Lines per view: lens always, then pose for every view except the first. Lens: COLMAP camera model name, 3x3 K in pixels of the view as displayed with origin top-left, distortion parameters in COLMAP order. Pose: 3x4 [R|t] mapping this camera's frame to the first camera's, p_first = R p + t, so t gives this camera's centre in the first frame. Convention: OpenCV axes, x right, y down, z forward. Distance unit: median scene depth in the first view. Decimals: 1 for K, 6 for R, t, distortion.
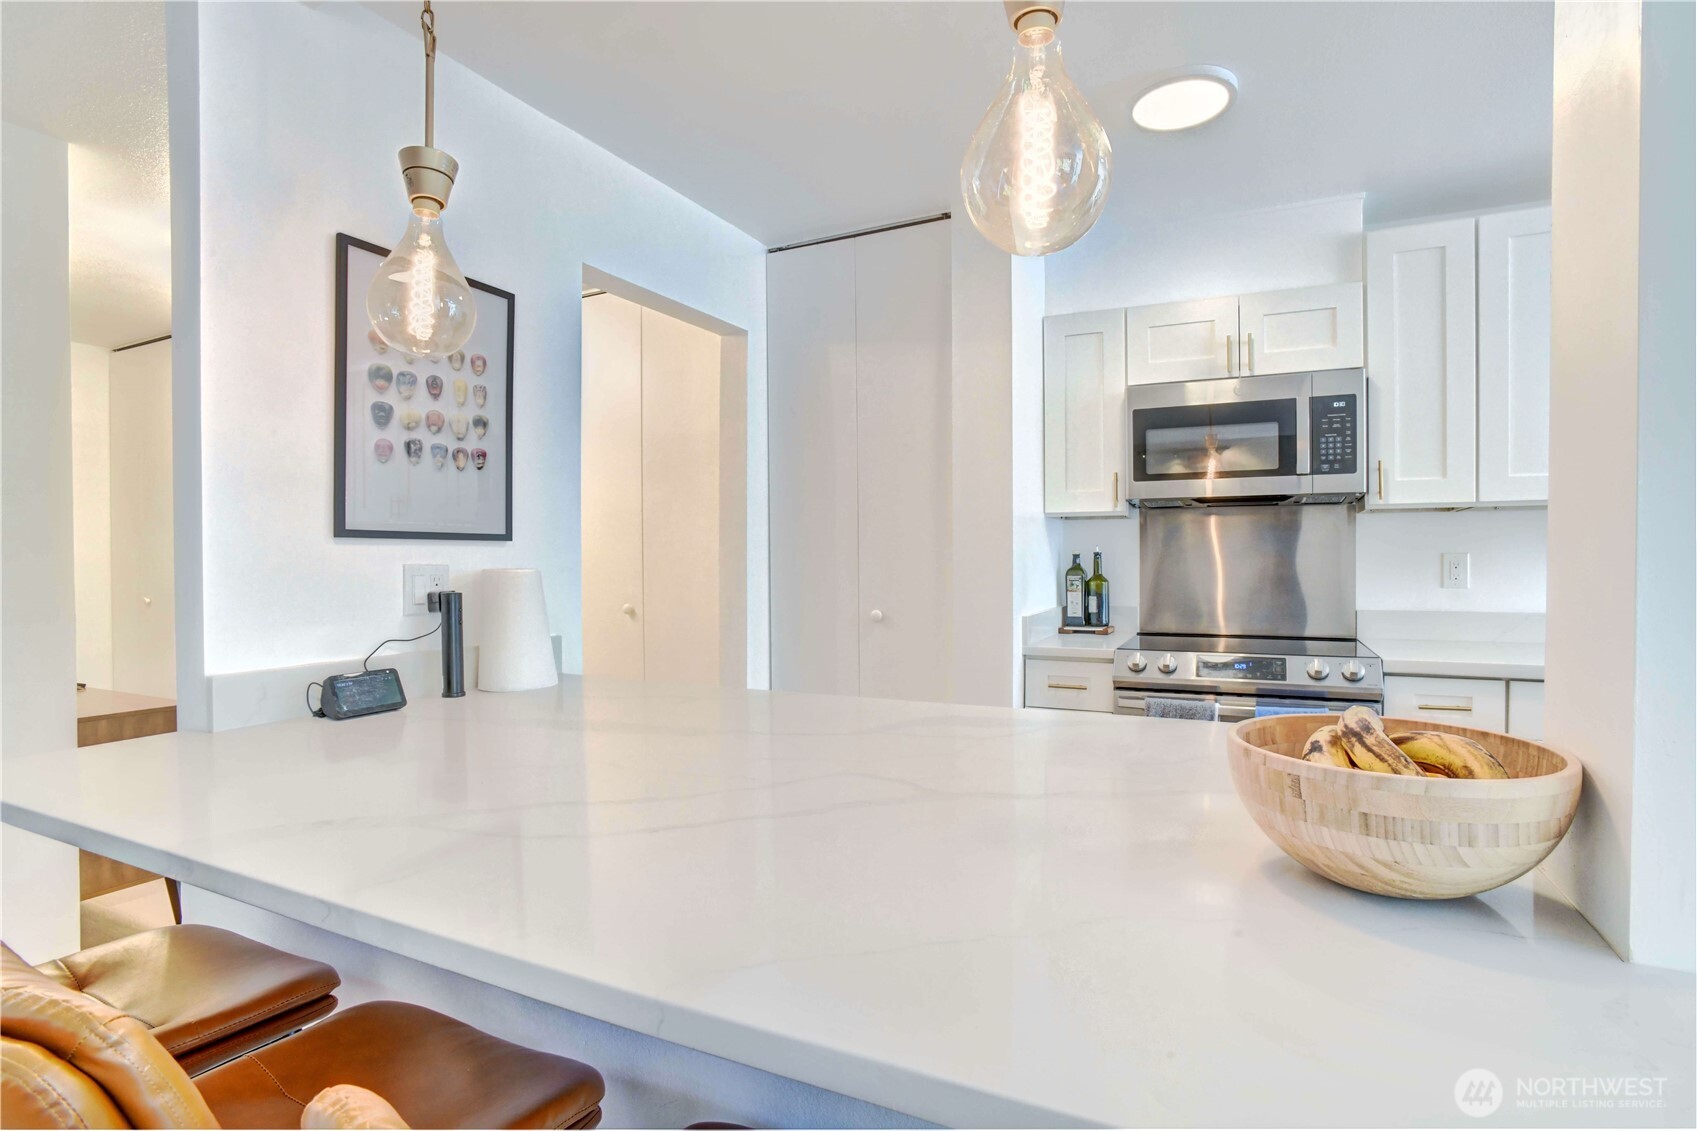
lens RADIAL K [[838.3, 0, 860.4], [0, 838.3, 565.4], [0, 0, 1]] dist [-0.064268, 0.031564]
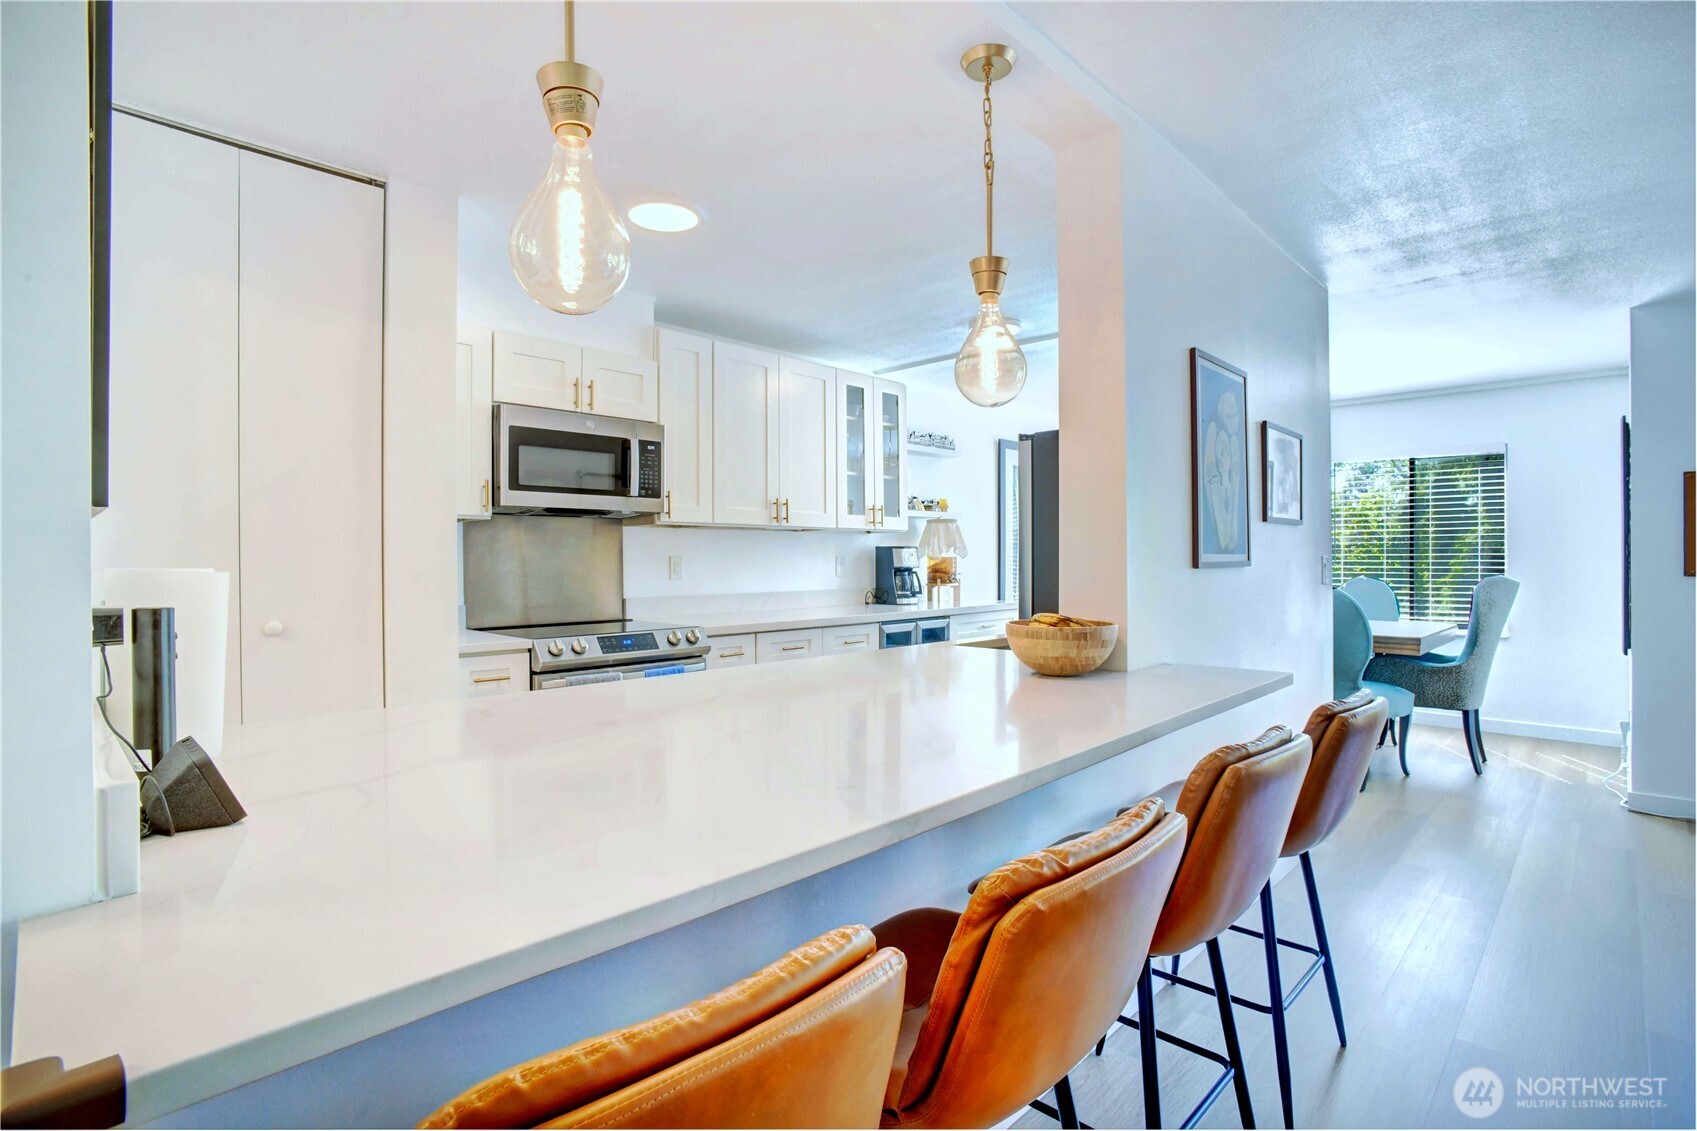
lens RADIAL K [[838.3, 0, 860.4], [0, 838.3, 565.4], [0, 0, 1]] dist [-0.064268, 0.031564]
pose [[0.299198, -0.001999, 0.954189, -0.649103], [0.008988, 0.999959, -0.000723, 0.005525], [-0.954149, 0.008793, 0.299204, 0.245891]]
